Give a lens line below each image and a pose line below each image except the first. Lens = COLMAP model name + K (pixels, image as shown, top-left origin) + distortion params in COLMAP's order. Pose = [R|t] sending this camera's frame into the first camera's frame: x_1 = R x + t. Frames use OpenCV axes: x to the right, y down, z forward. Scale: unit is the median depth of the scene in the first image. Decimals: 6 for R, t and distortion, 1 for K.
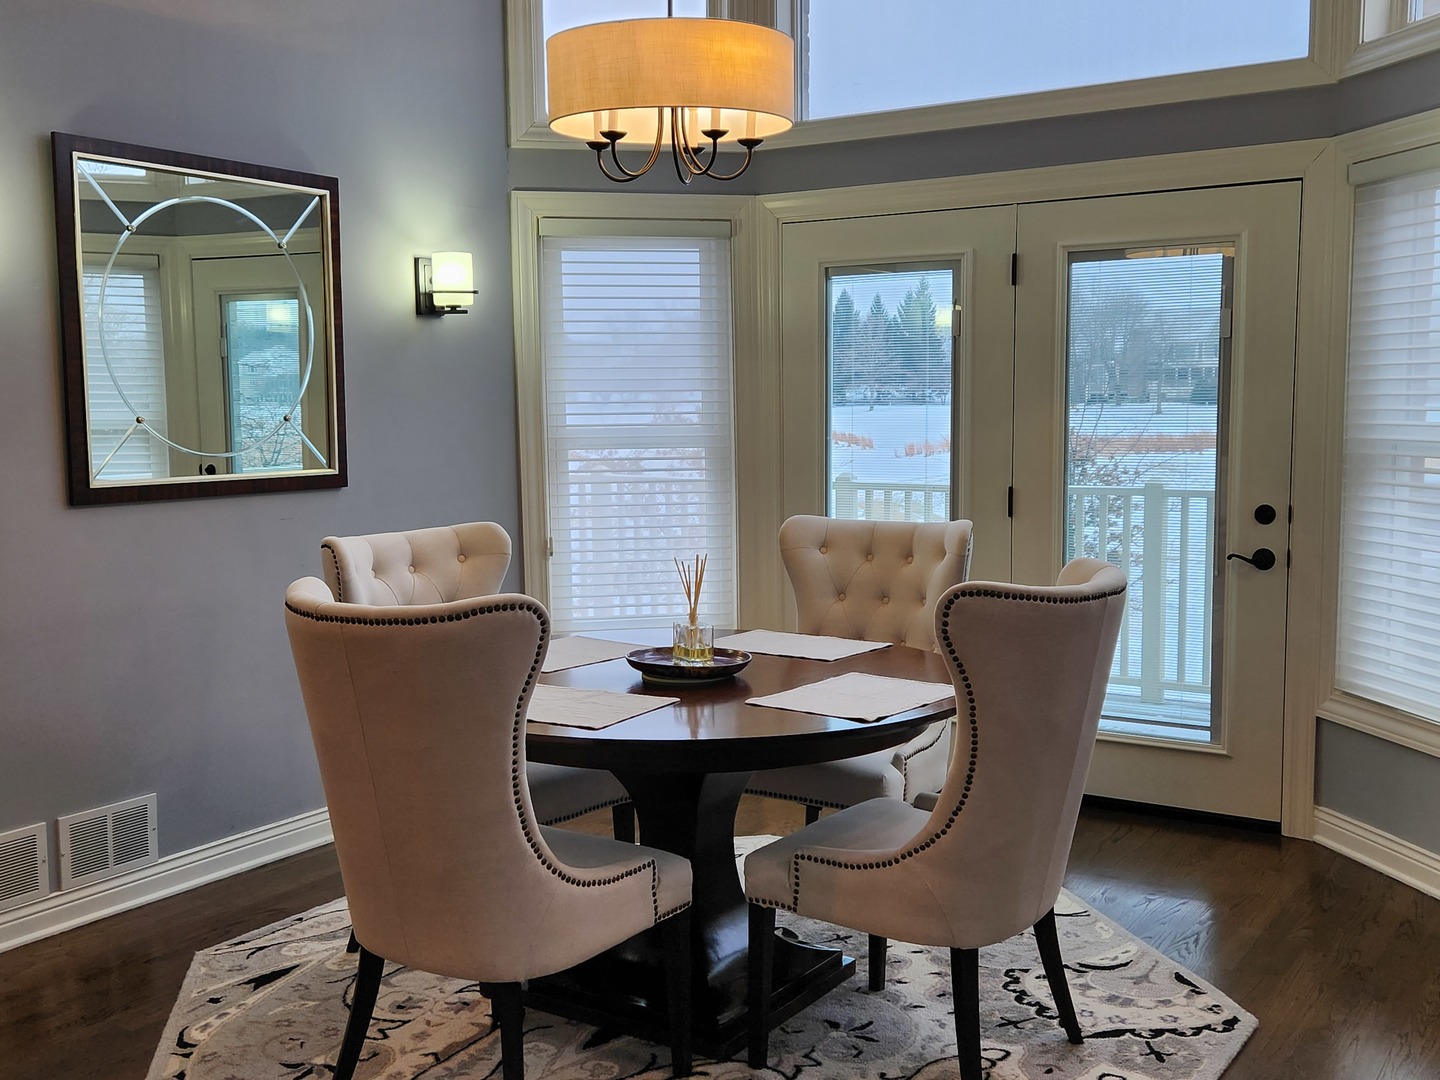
lens RADIAL K [[1513.9, 0, 720.0], [0, 1513.9, 540.0], [0, 0, 1]] dist [0.017146, 0.024777]
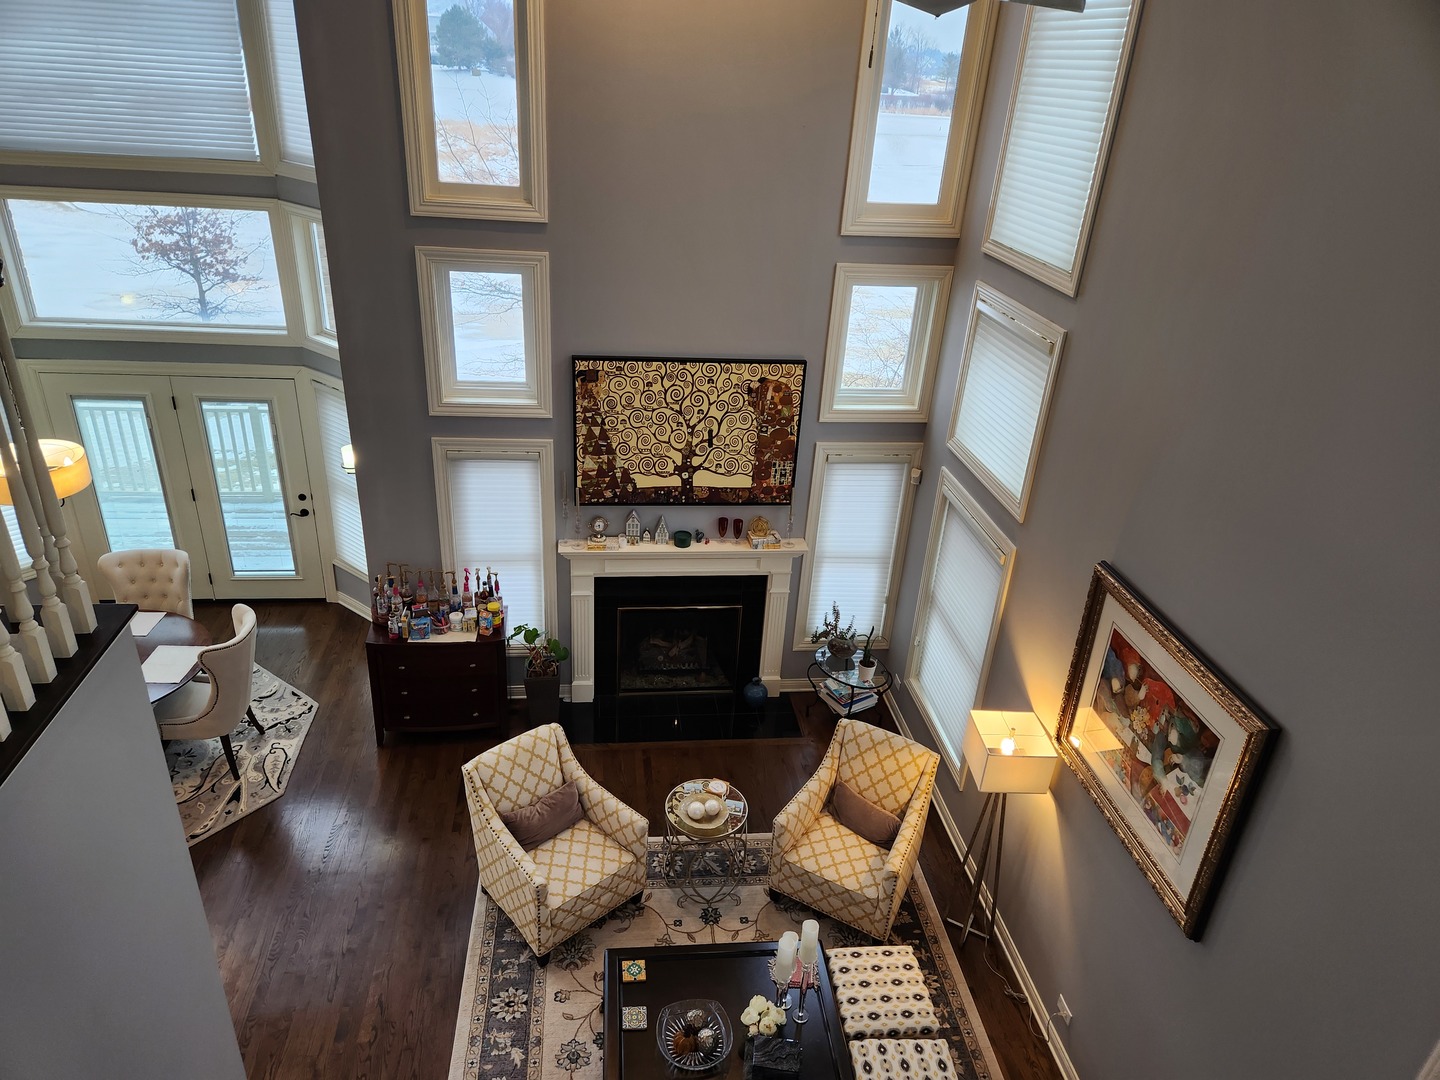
lens RADIAL K [[962.0, 0, 681.8], [0, 962.0, 542.6], [0, 0, 1]] dist [0.078289, 0.000643]
pose [[0.784949, -0.240839, 0.570833, -0.156030], [0.009782, 0.926056, 0.377259, -0.798027], [-0.619483, -0.290545, 0.729263, -0.939455]]
